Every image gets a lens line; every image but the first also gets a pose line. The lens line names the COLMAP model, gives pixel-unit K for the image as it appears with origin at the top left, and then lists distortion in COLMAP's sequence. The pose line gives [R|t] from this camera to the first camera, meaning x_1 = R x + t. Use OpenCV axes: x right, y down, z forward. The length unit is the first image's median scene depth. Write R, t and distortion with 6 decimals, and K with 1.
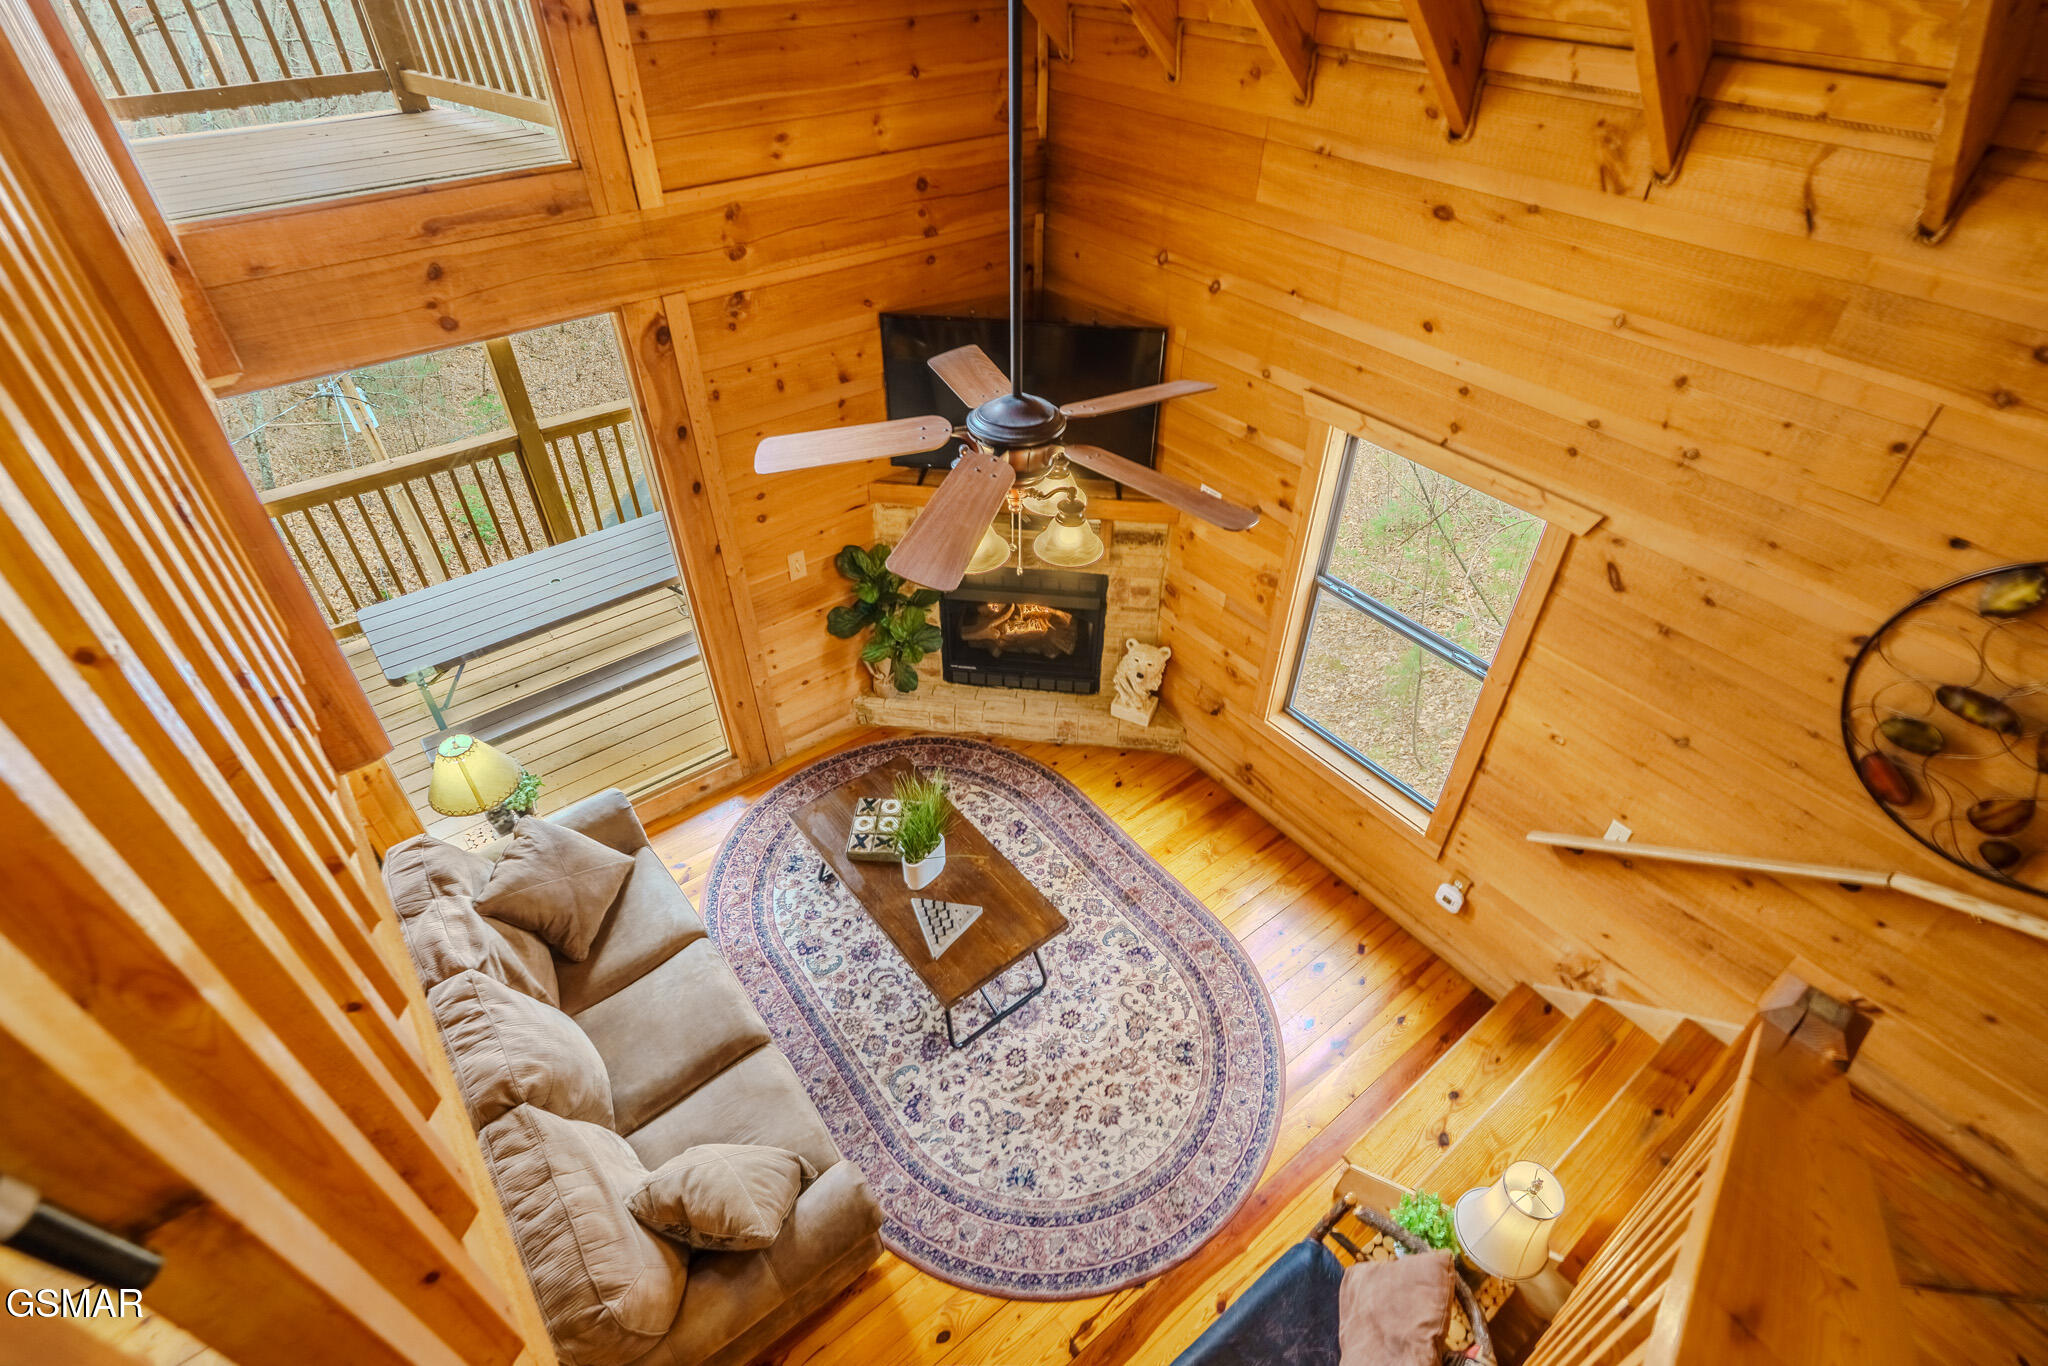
lens RADIAL K [[1000.8, 0, 1024.0], [0, 1000.8, 683.0], [0, 0, 1]] dist [-0.000148, -0.000060]
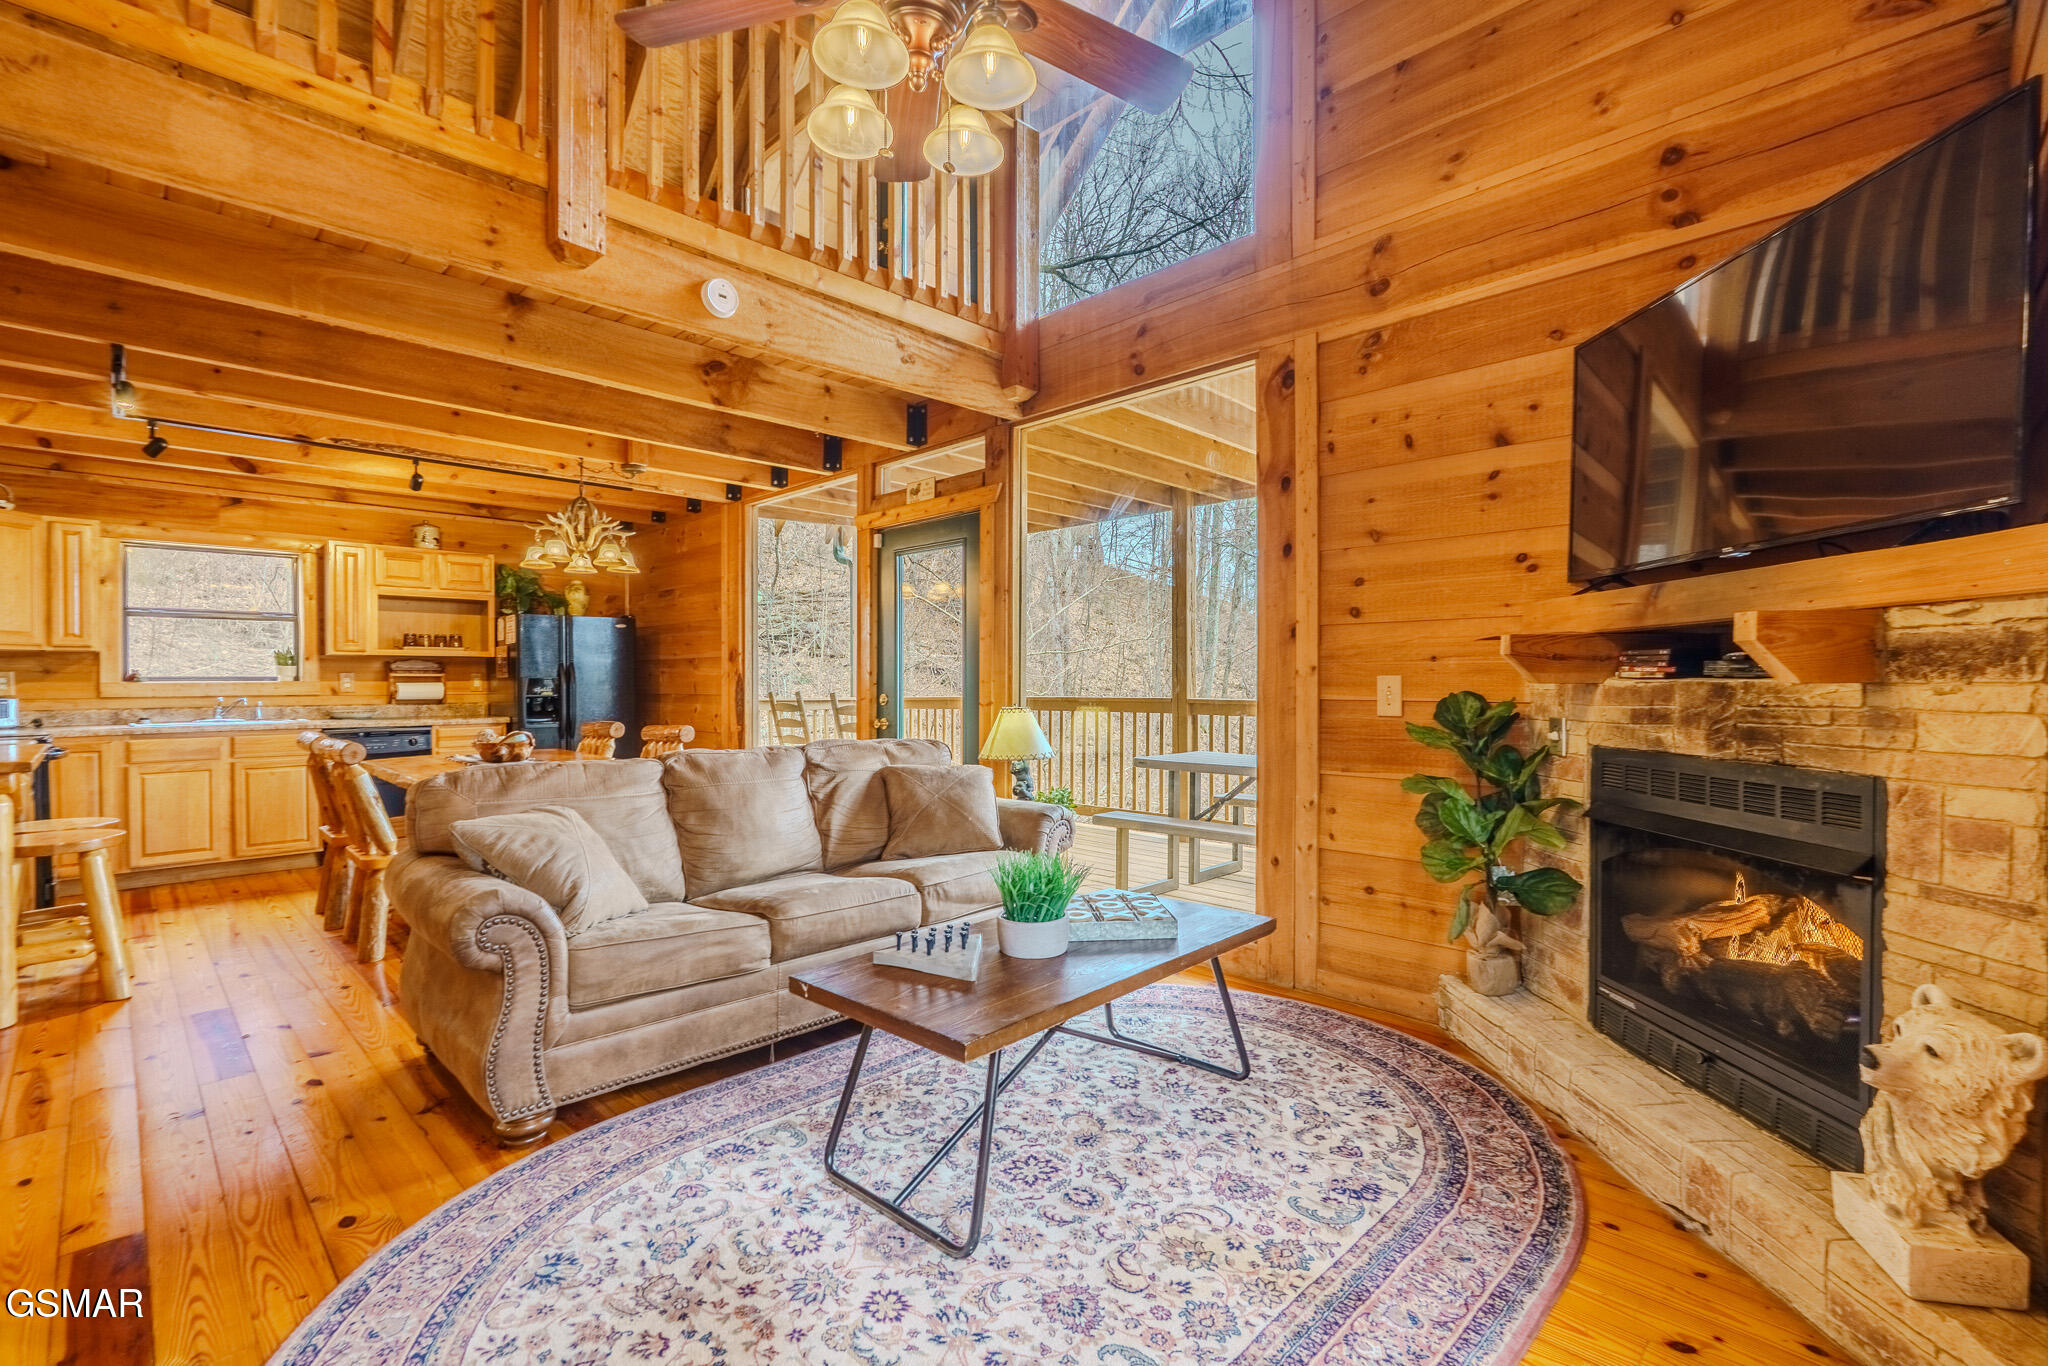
lens RADIAL K [[897.3, 0, 1024.0], [0, 897.3, 683.0], [0, 0, 1]] dist [-0.002760, -0.000285]
pose [[0.144182, -0.001277, -0.989550, 0.446293], [-0.637127, 0.765027, -0.093819, 0.125046], [0.757153, 0.643997, 0.109489, 0.828883]]
